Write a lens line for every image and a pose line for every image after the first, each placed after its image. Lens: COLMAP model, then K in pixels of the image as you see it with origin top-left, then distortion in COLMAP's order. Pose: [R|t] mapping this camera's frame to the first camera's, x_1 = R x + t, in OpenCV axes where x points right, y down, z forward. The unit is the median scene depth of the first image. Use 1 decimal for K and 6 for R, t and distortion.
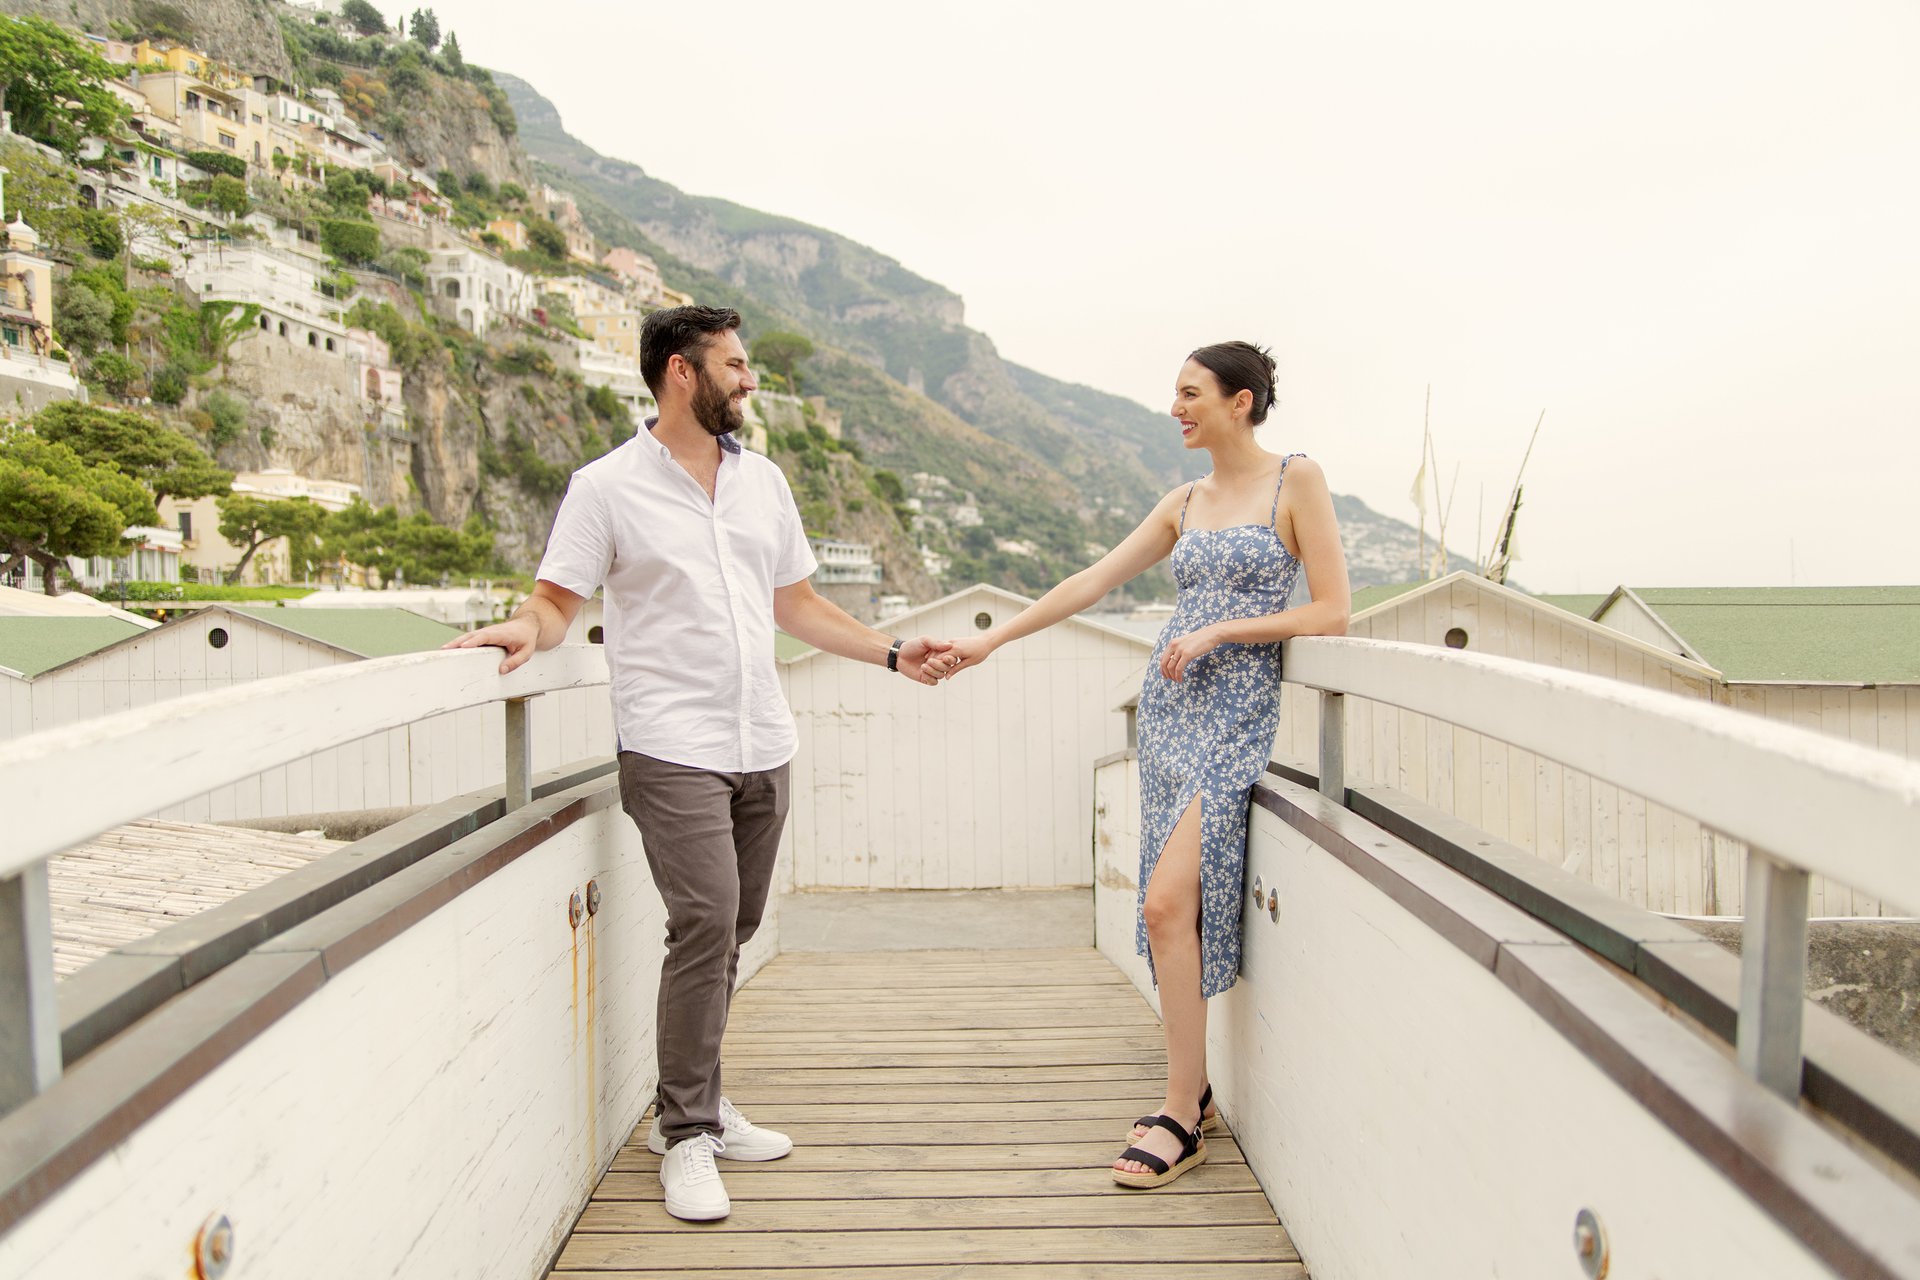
lens RADIAL K [[1490.5, 0, 960.6], [0, 1490.5, 639.0], [0, 0, 1]] dist [-0.006684, 0.005882]
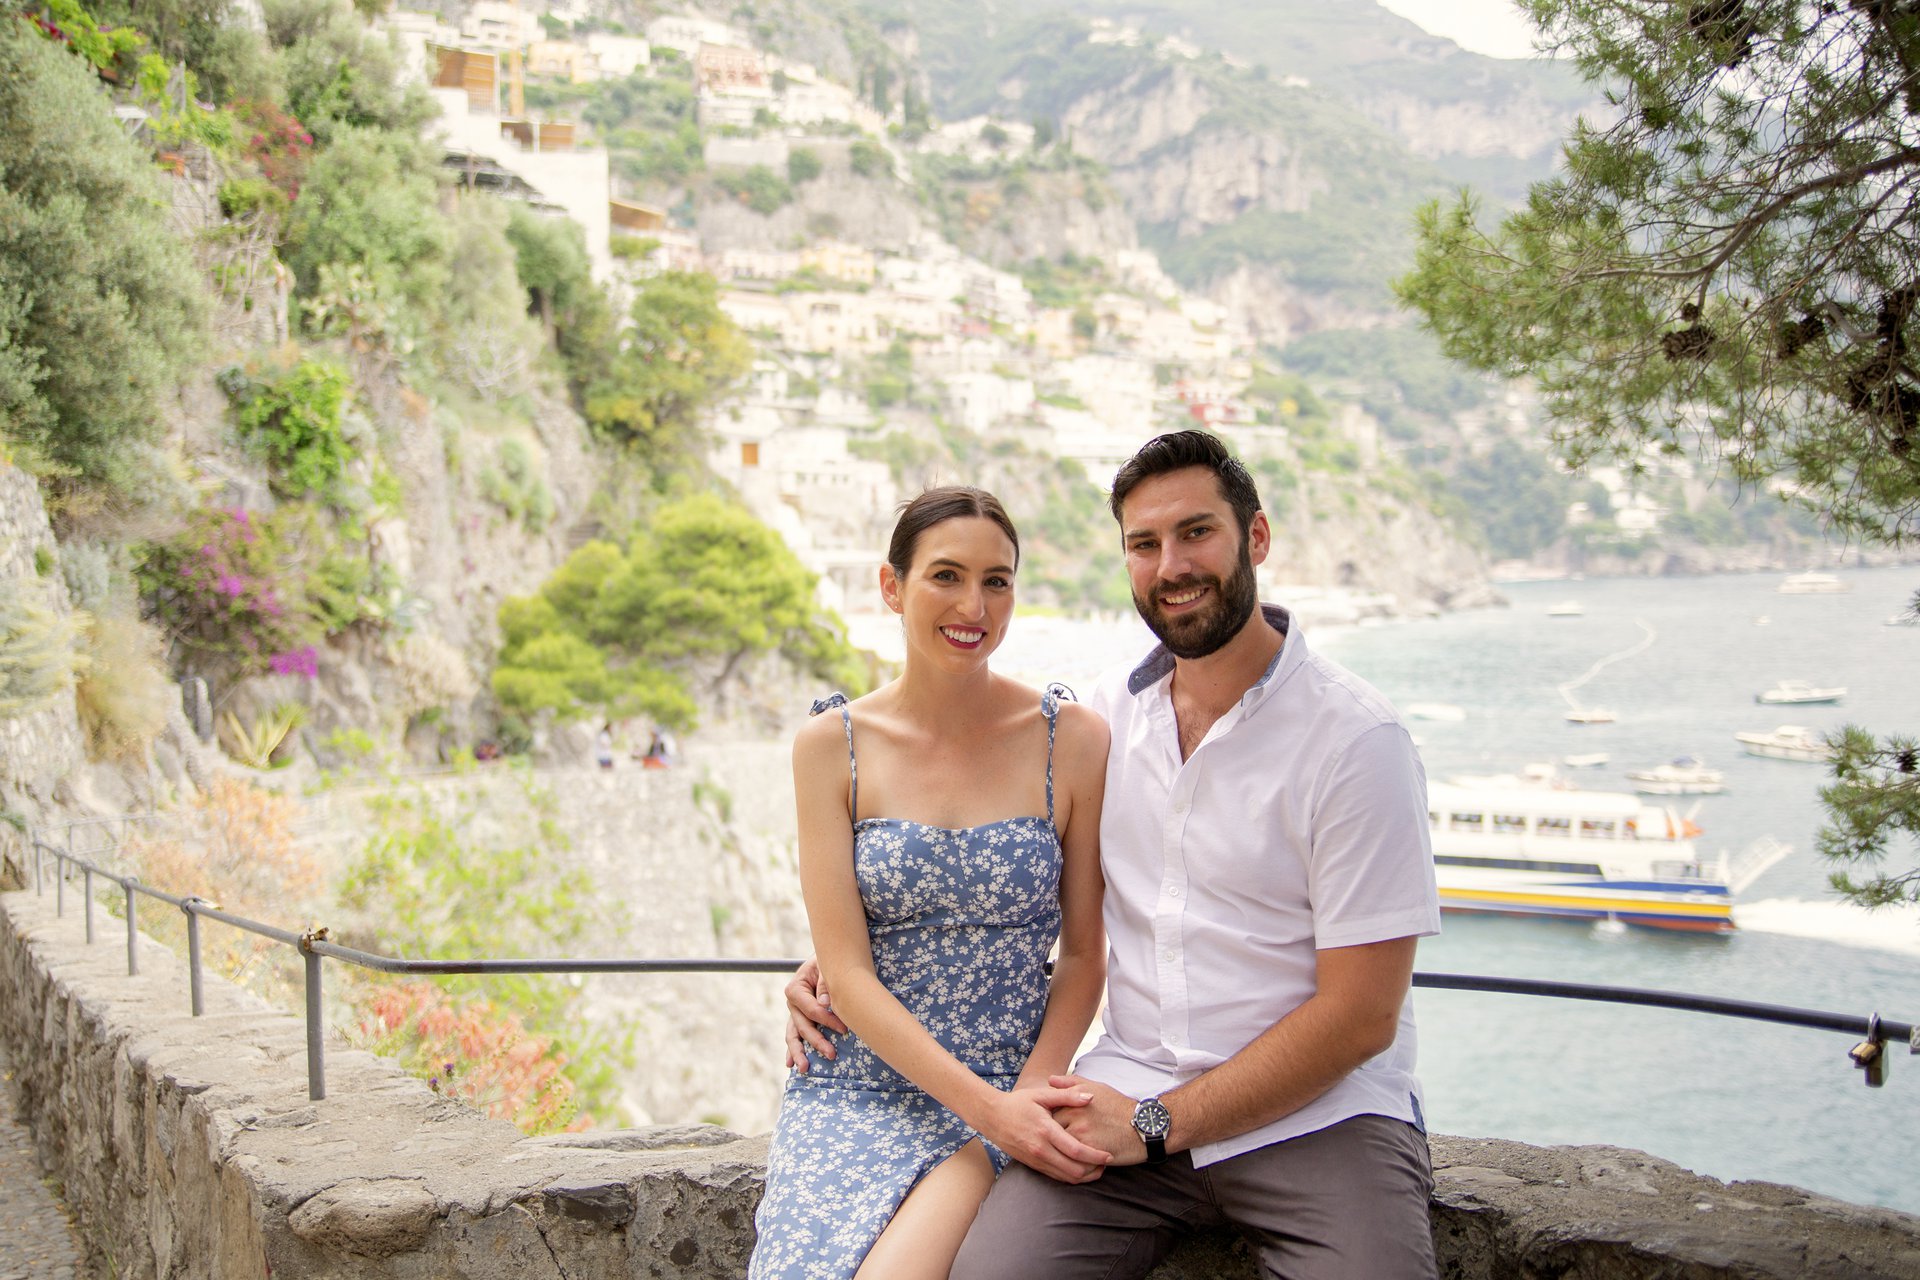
lens RADIAL K [[1741.3, 0, 964.0], [0, 1741.3, 636.5], [0, 0, 1]] dist [-0.075784, 0.002971]
pose [[0.871291, 0.035655, -0.489470, 0.478954], [-0.014263, 0.998776, 0.047365, -0.067812], [0.490560, -0.034288, 0.870733, -0.505801]]
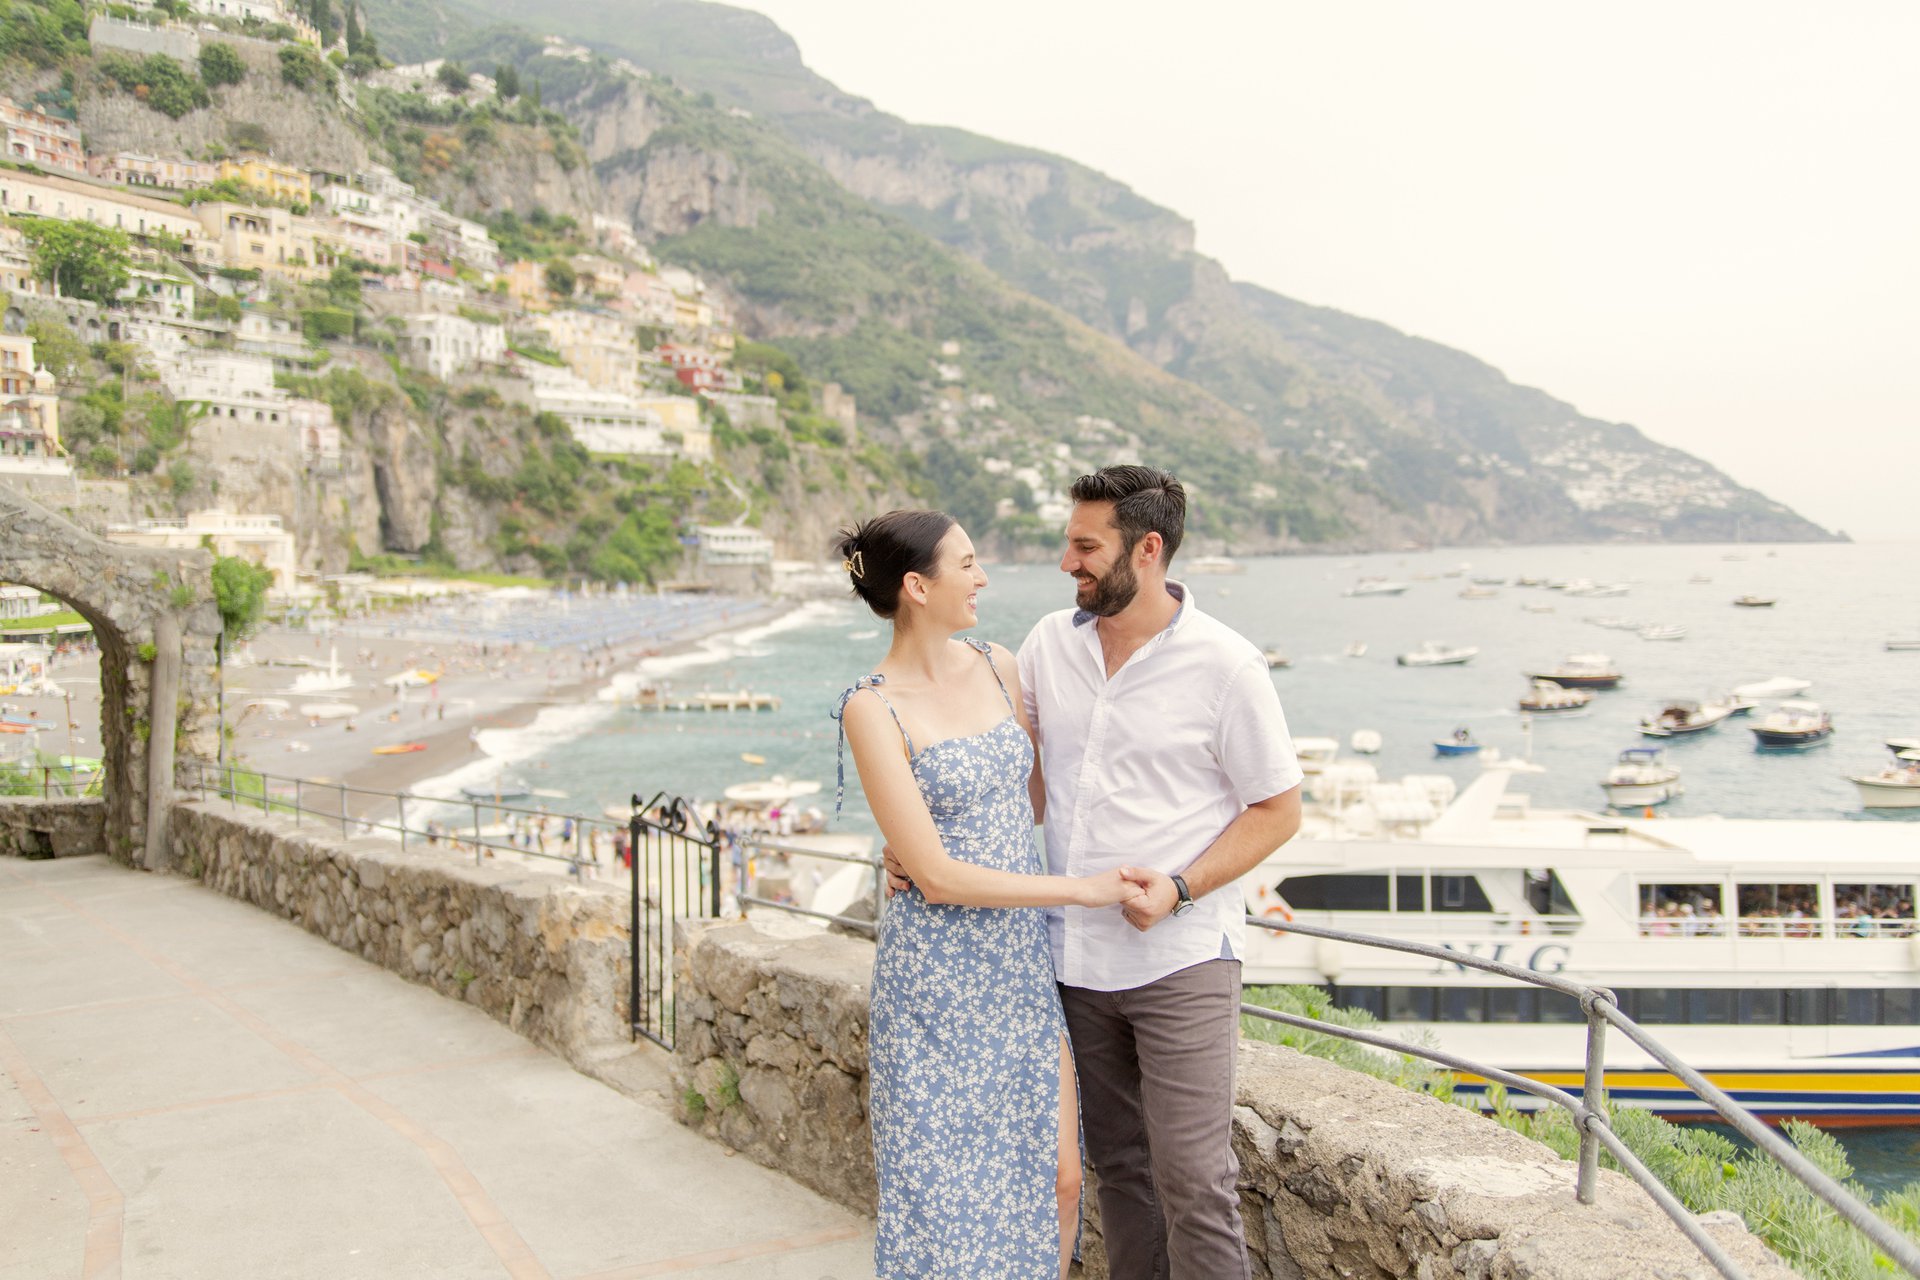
lens RADIAL K [[1521.4, 0, 954.8], [0, 1521.4, 639.8], [0, 0, 1]] dist [-0.005755, 0.004303]
pose [[0.984414, 0.024614, -0.174136, 0.327608], [-0.016152, 0.998626, 0.049843, -0.038645], [0.175124, -0.046254, 0.983459, -0.247059]]
